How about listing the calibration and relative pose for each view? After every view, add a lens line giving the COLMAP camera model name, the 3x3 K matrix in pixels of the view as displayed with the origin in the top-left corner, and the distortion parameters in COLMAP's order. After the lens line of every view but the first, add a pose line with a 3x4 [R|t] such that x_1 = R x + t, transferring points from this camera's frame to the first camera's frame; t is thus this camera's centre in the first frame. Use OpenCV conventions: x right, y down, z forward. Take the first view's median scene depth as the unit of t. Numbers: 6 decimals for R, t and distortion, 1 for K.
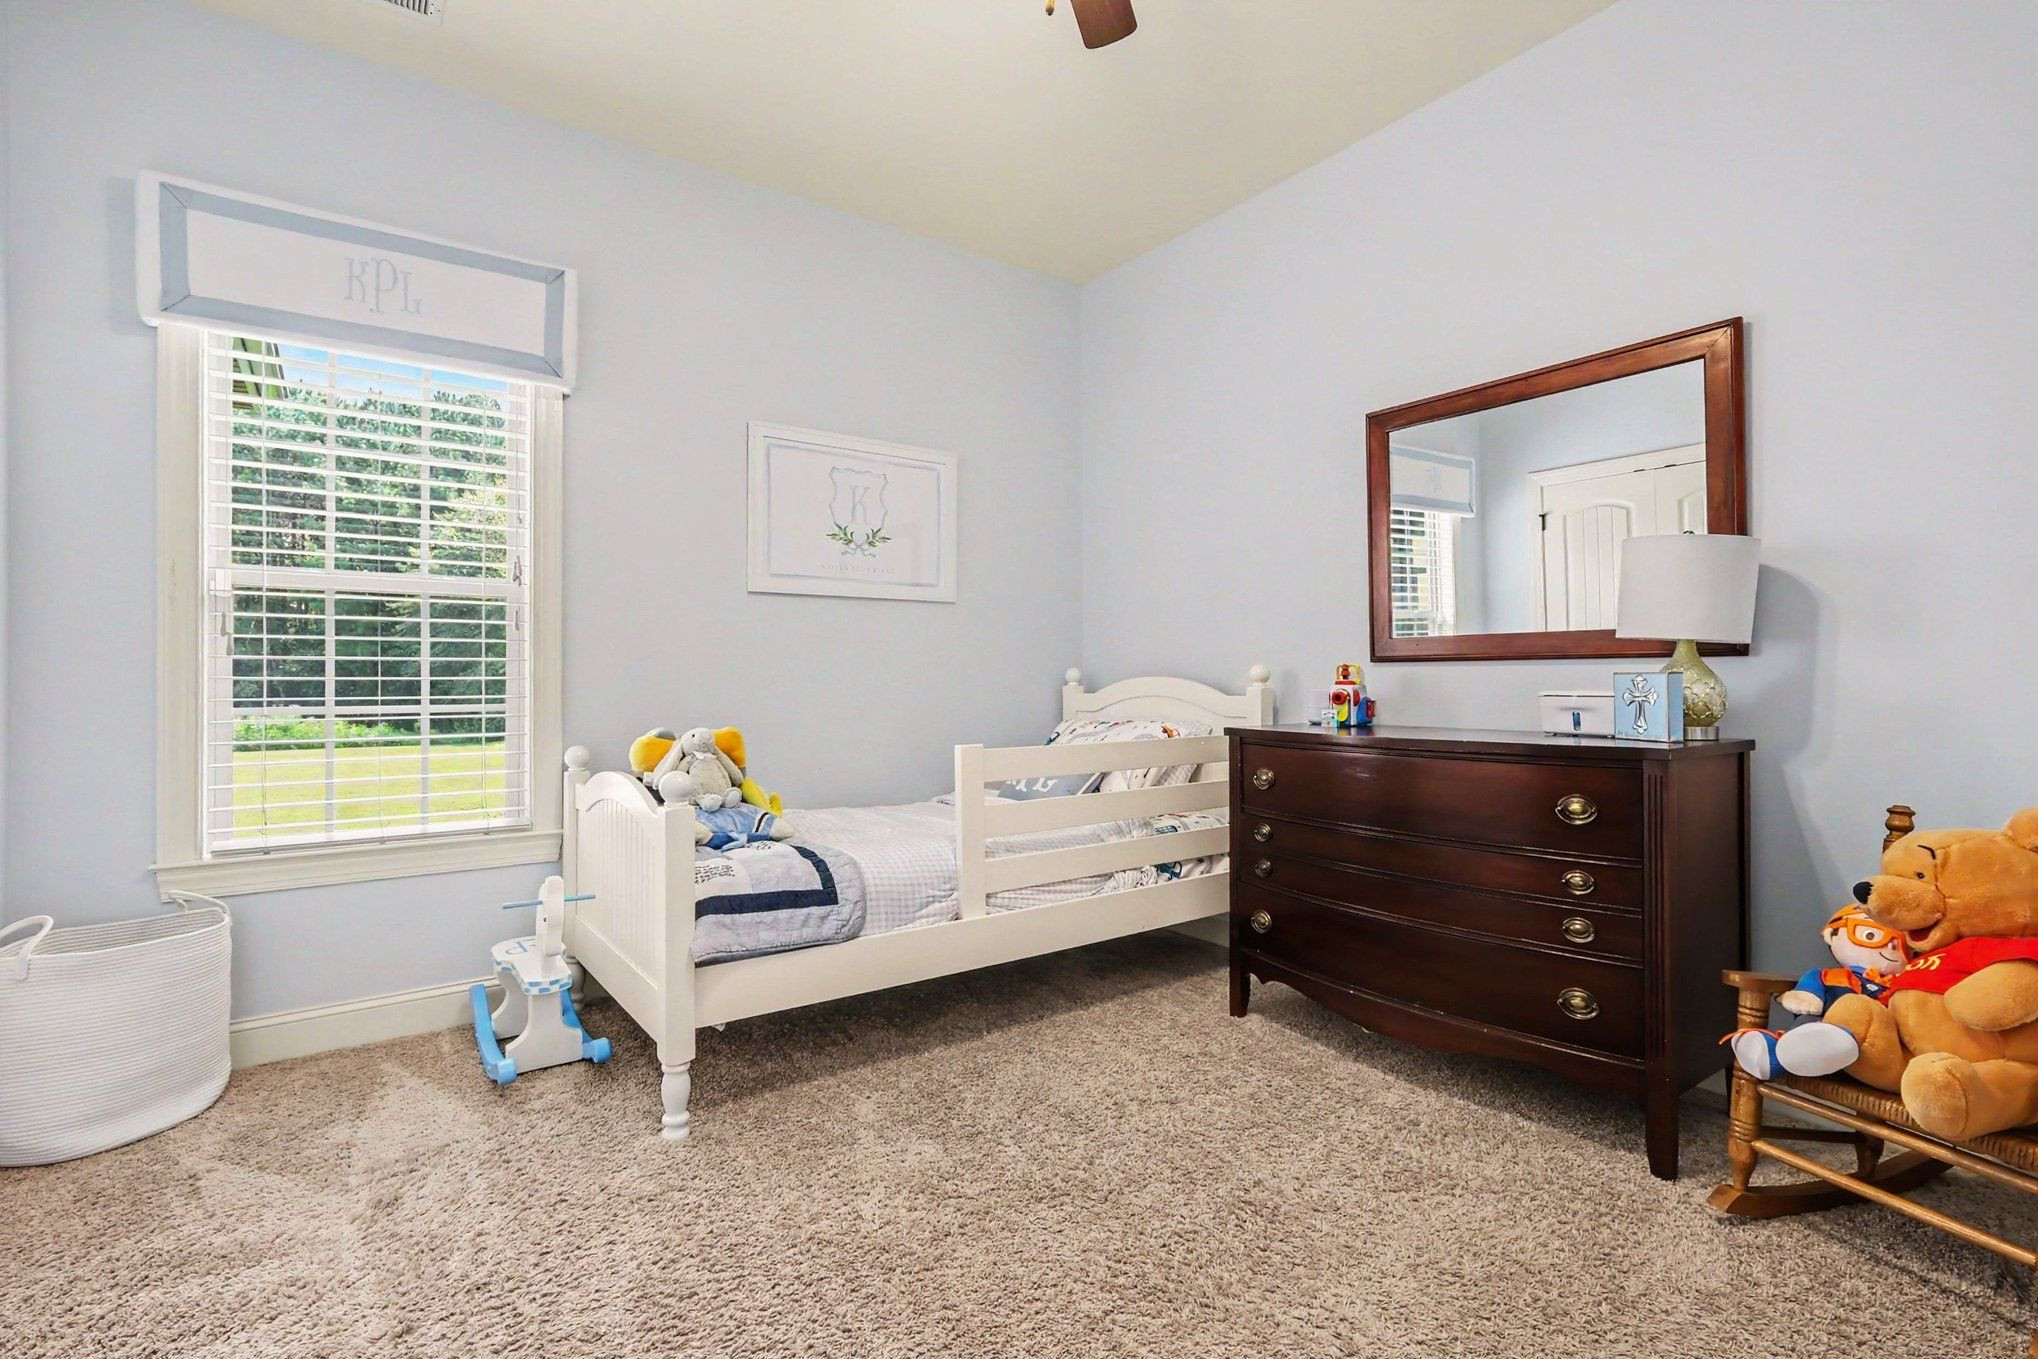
lens RADIAL K [[946.6, 0, 1023.5], [0, 946.6, 677.4], [0, 0, 1]] dist [0.003714, 0.000787]
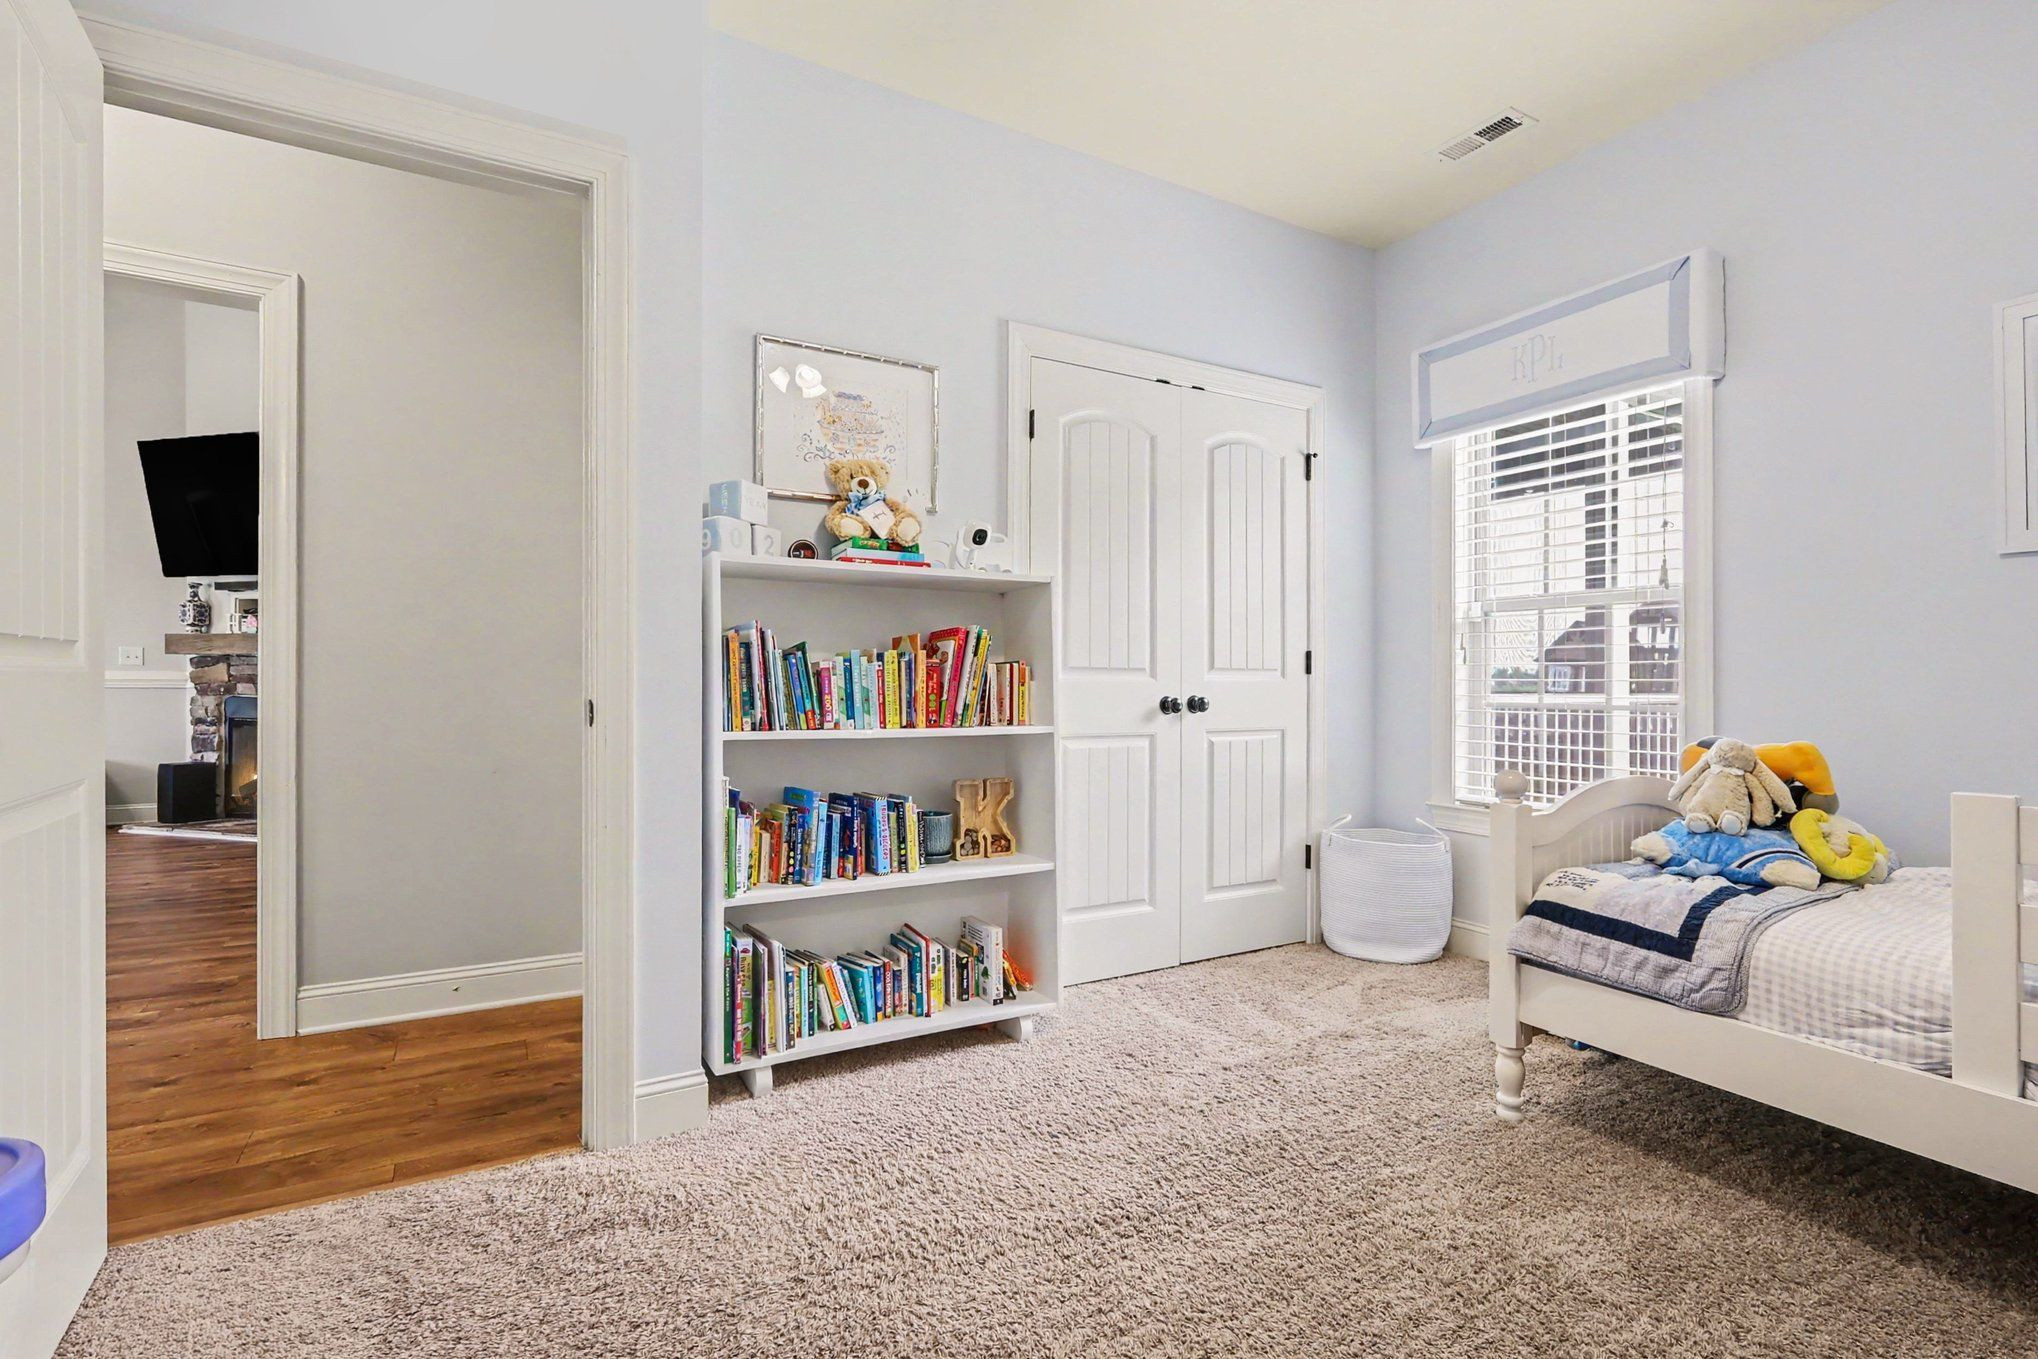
lens RADIAL K [[946.6, 0, 1024.9], [0, 946.6, 682.9], [0, 0, 1]] dist [0.003714, 0.000787]
pose [[-0.118700, 0.005858, -0.992913, 0.677487], [0.003730, 0.999978, 0.005454, -0.003561], [0.992923, -0.003056, -0.118719, 0.542677]]
